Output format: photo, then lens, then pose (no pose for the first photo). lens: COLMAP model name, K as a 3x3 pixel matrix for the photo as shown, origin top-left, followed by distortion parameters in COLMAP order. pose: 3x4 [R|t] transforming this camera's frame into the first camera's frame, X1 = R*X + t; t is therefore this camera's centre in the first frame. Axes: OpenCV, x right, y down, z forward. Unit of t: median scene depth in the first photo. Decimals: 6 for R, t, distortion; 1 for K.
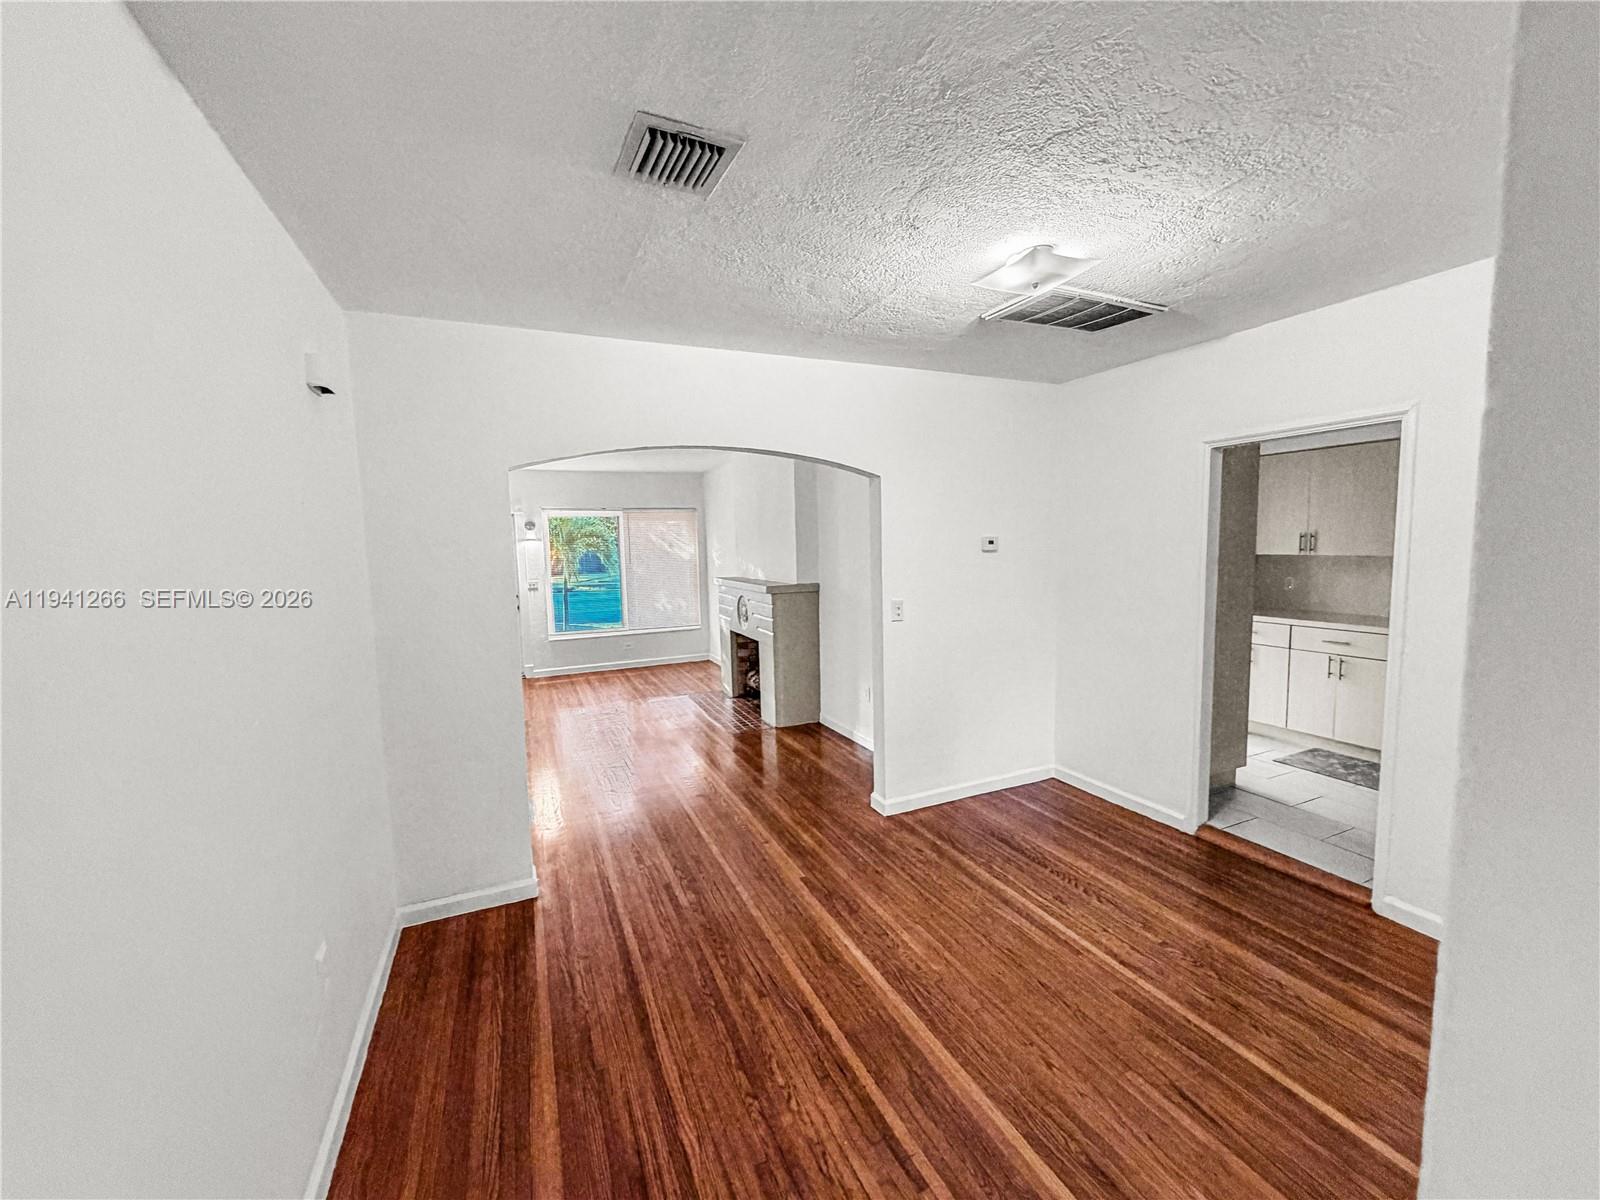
lens RADIAL K [[637.8, 0, 793.0], [0, 637.8, 600.7], [0, 0, 1]] dist [0.001971, 0.000514]
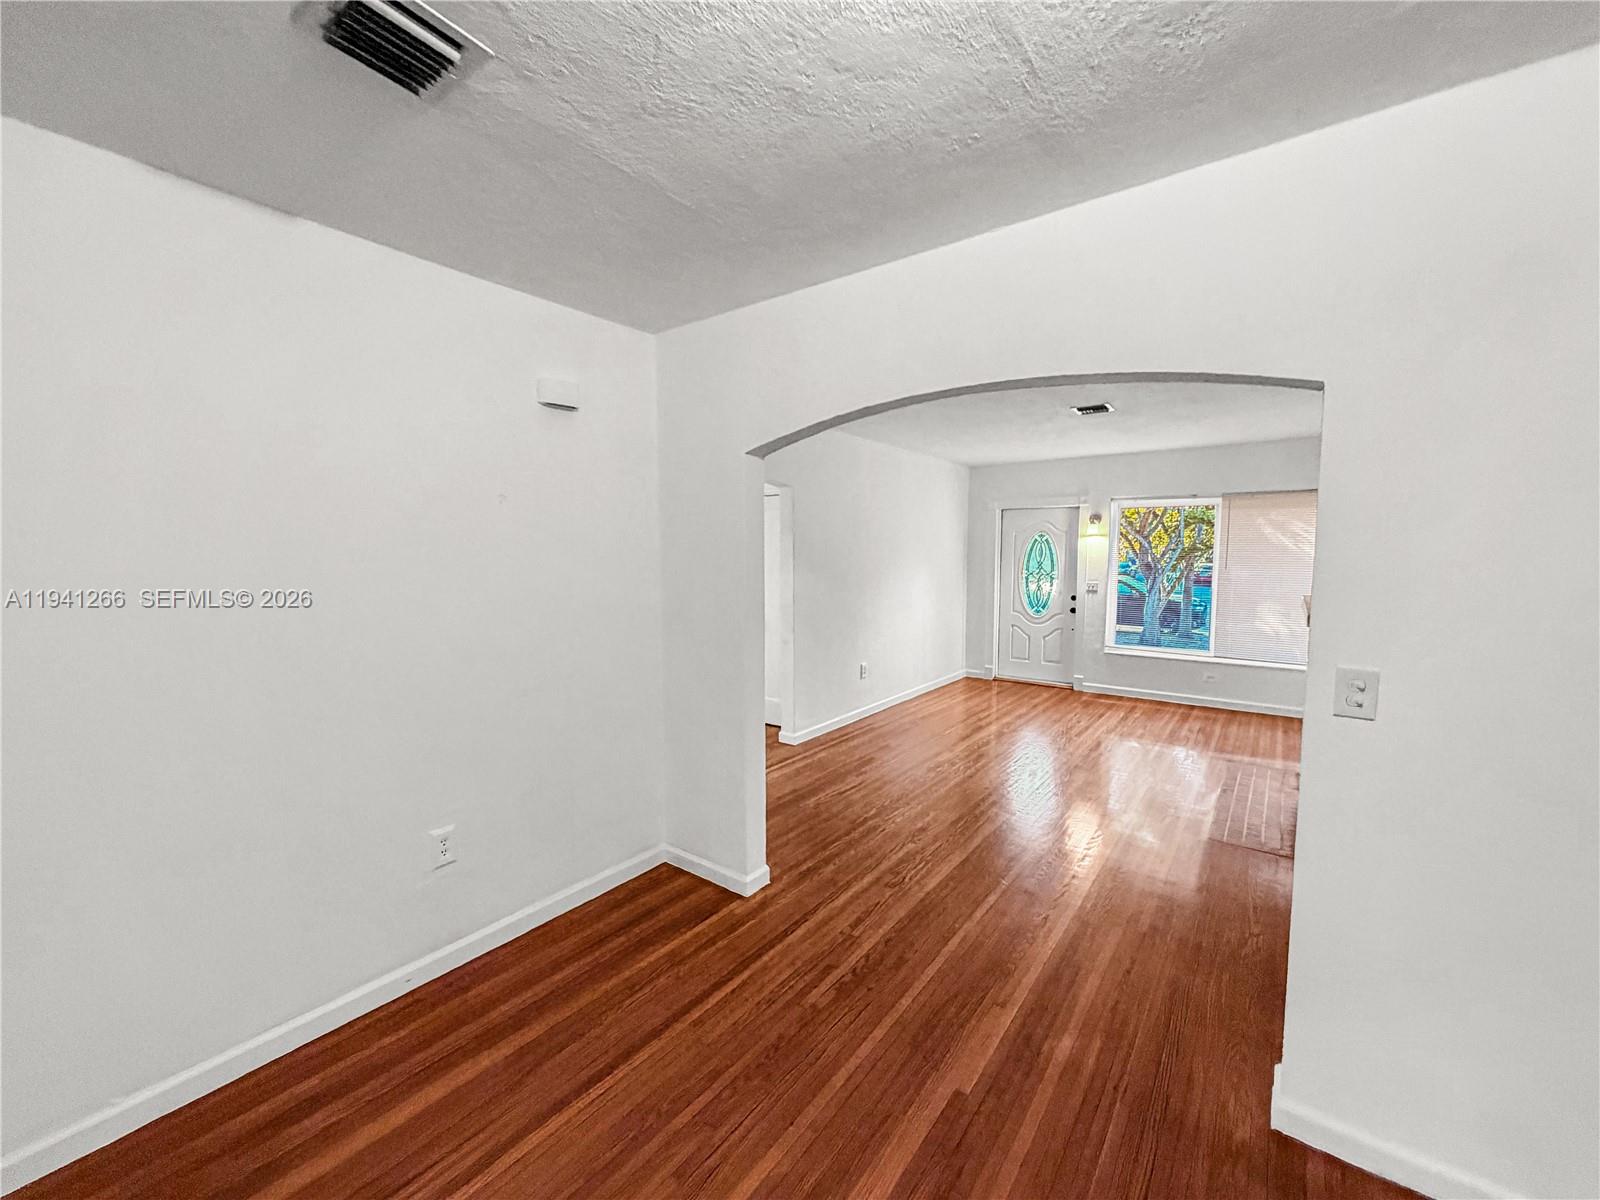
lens RADIAL K [[637.8, 0, 793.0], [0, 637.8, 600.7], [0, 0, 1]] dist [0.001971, 0.000514]
pose [[0.477989, 0.094009, -0.873320, 0.406603], [-0.092565, 0.994111, 0.056349, -0.041174], [0.873475, 0.053905, 0.483876, 0.531475]]
